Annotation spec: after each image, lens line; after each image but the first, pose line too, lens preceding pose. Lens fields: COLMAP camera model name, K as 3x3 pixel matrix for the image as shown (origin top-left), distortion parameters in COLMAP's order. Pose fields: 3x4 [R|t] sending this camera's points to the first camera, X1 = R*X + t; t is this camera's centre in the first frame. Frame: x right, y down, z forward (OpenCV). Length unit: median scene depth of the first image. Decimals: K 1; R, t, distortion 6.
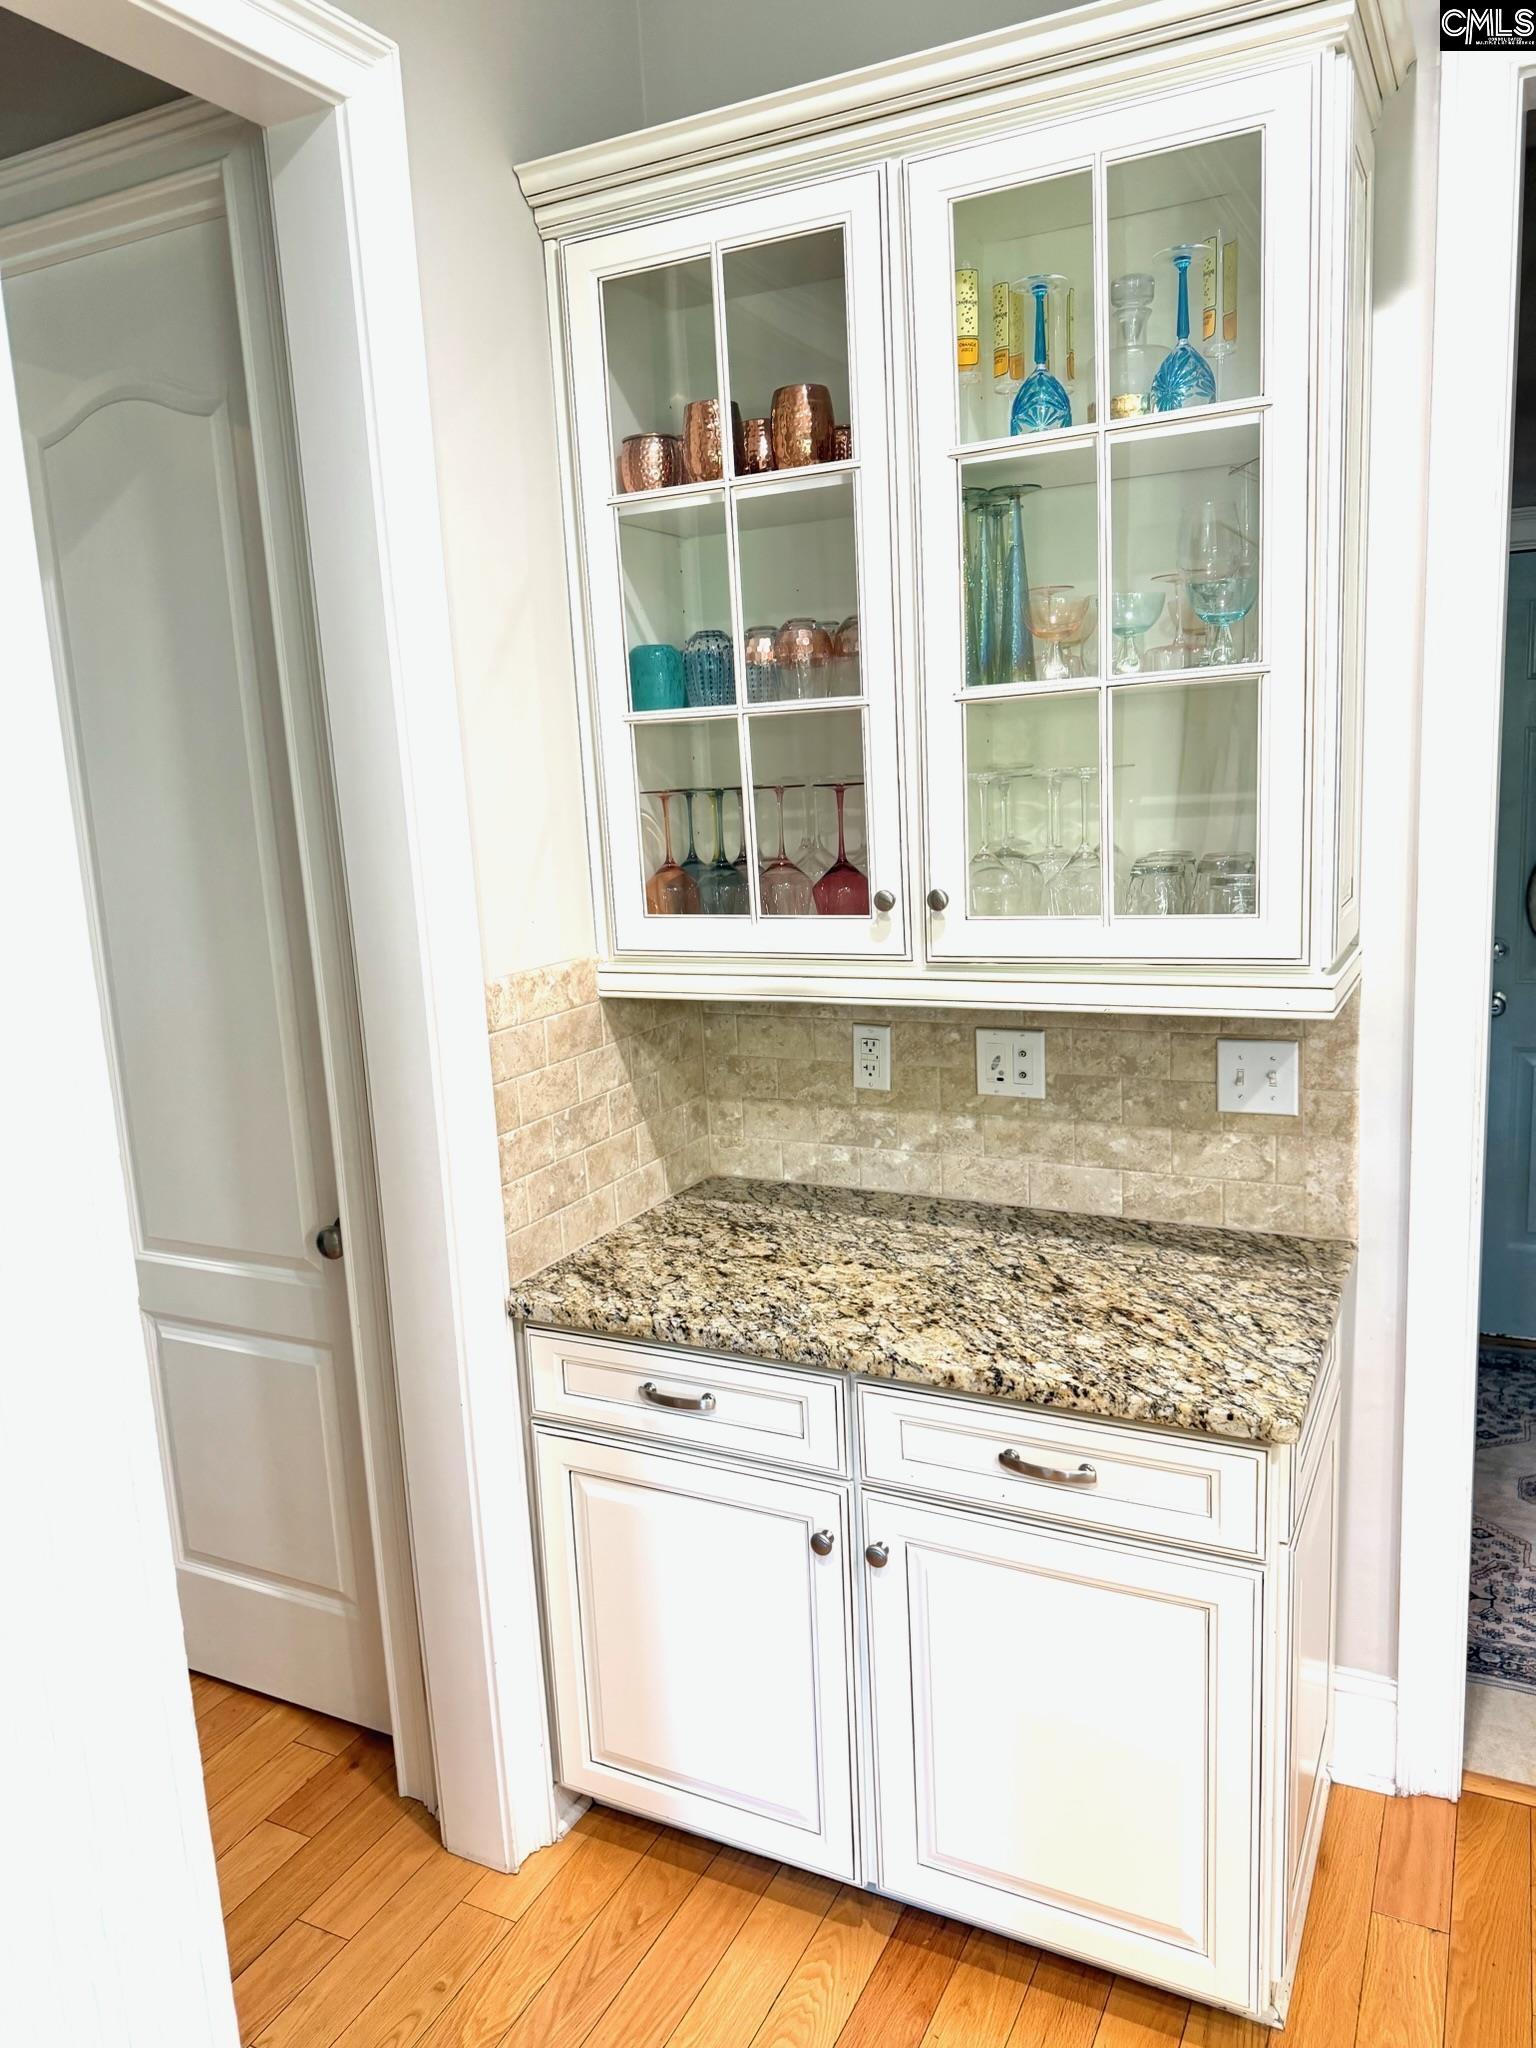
lens RADIAL K [[1458.0, 0, 753.8], [0, 1458.0, 1033.7], [0, 0, 1]] dist [-0.002906, -0.013115]
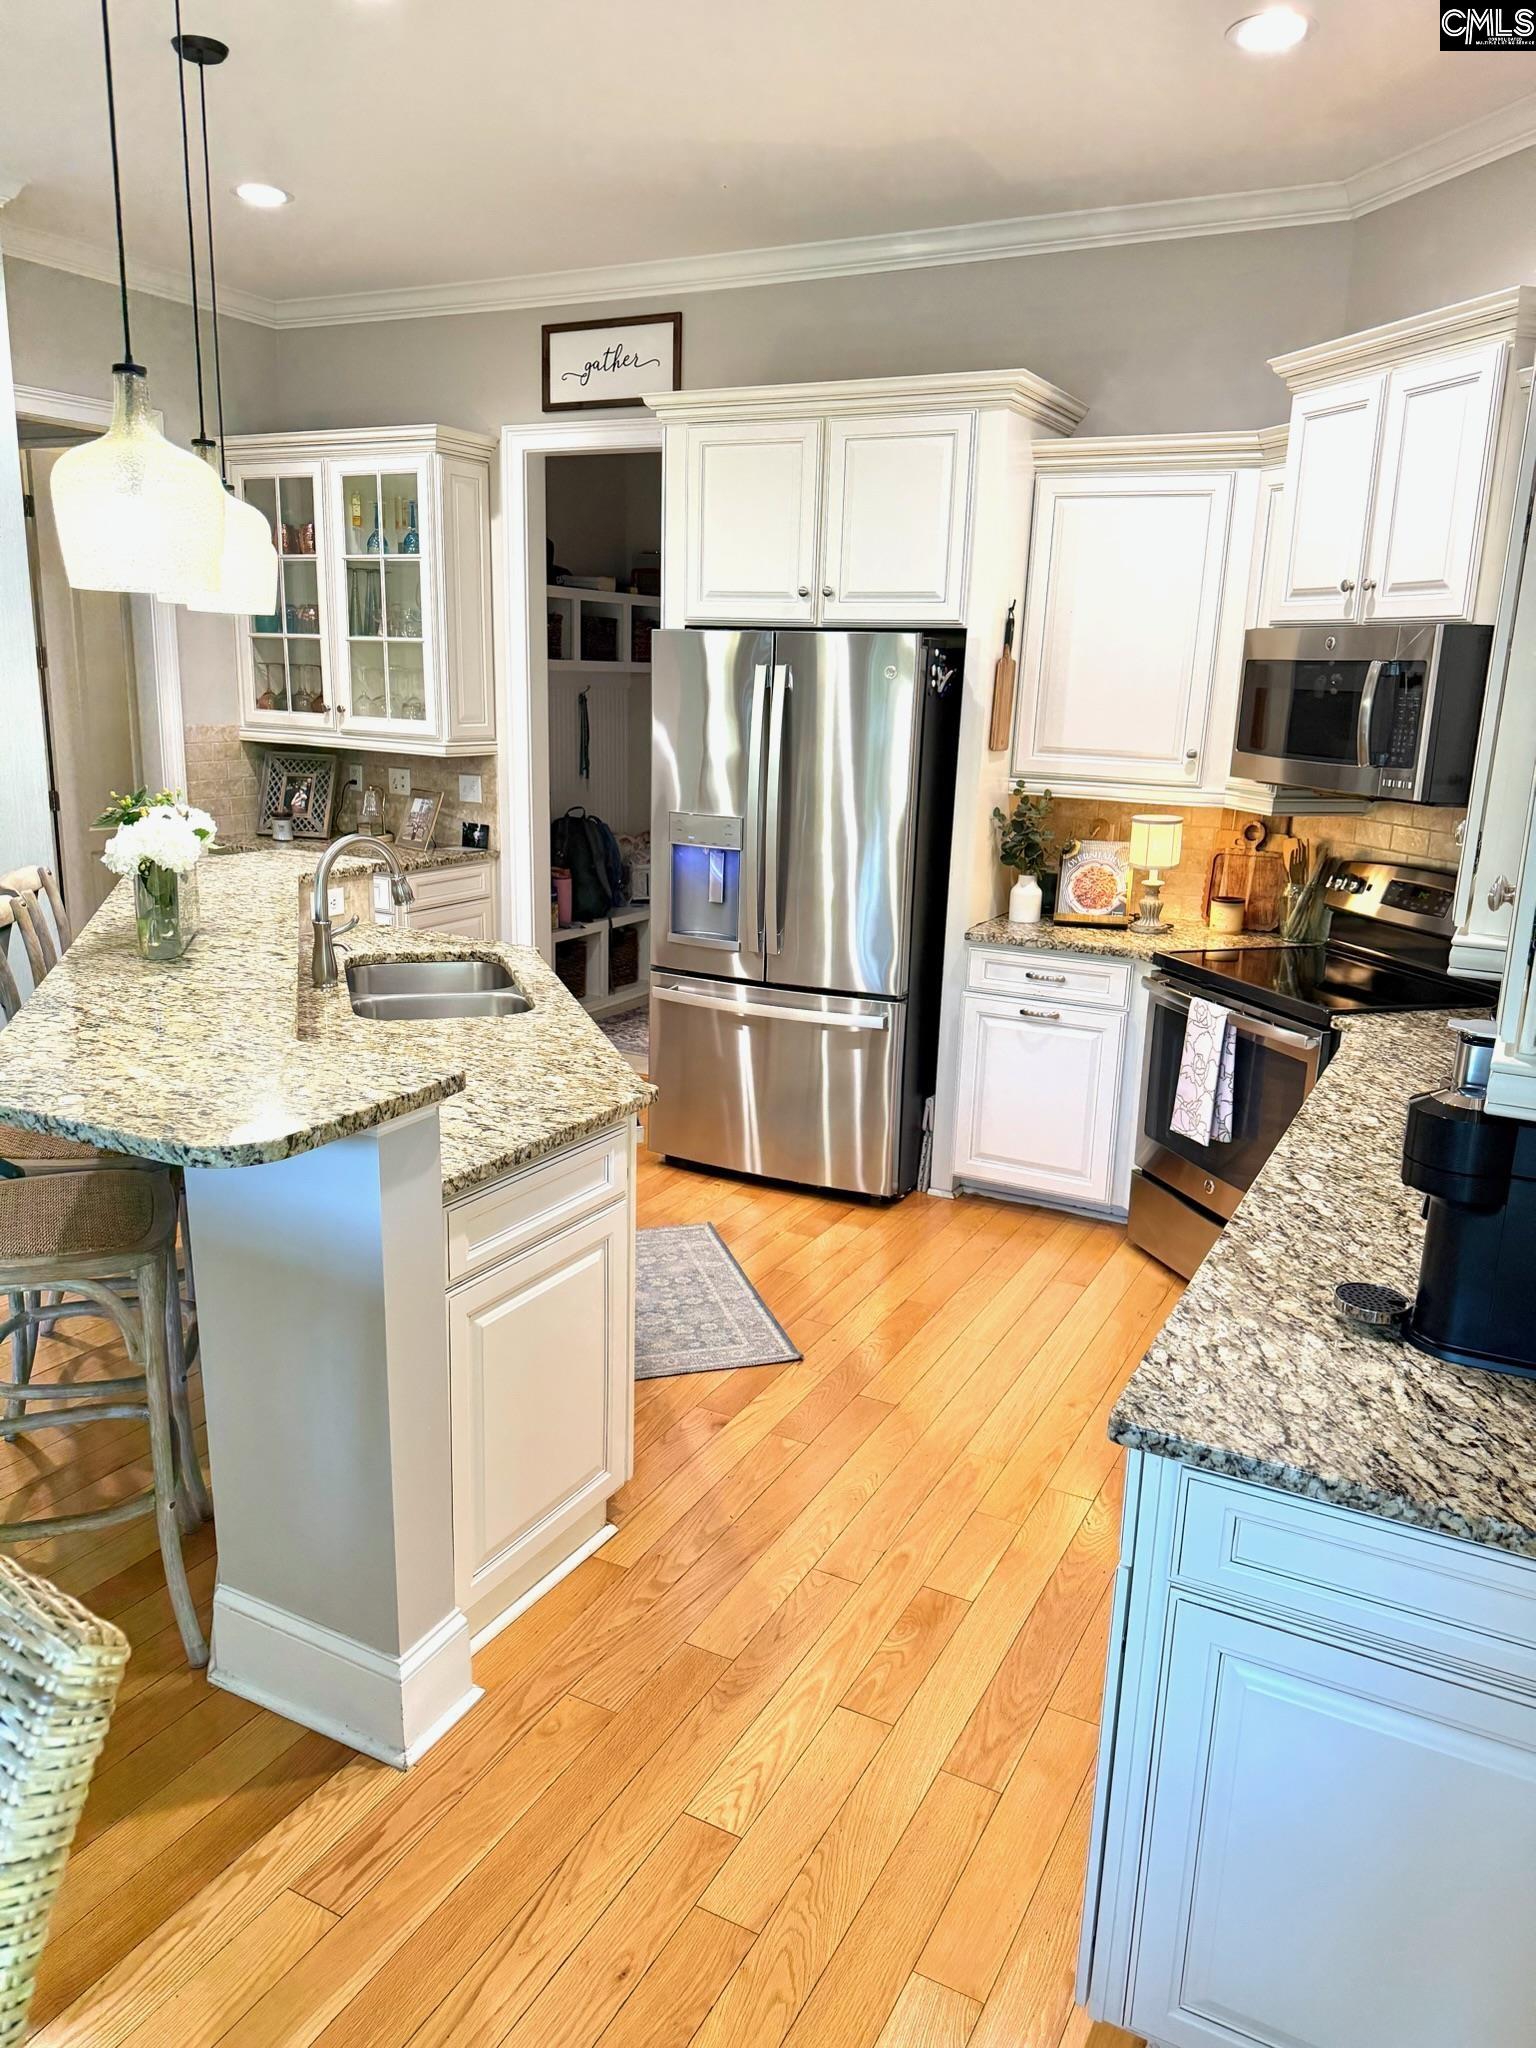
lens RADIAL K [[1458.0, 0, 786.9], [0, 1458.0, 1014.3], [0, 0, 1]] dist [-0.002906, -0.013115]
pose [[0.995621, 0.091311, 0.020030, 0.964428], [-0.092174, 0.994609, 0.047509, 0.279020], [-0.015584, -0.049147, 0.998670, -1.845472]]
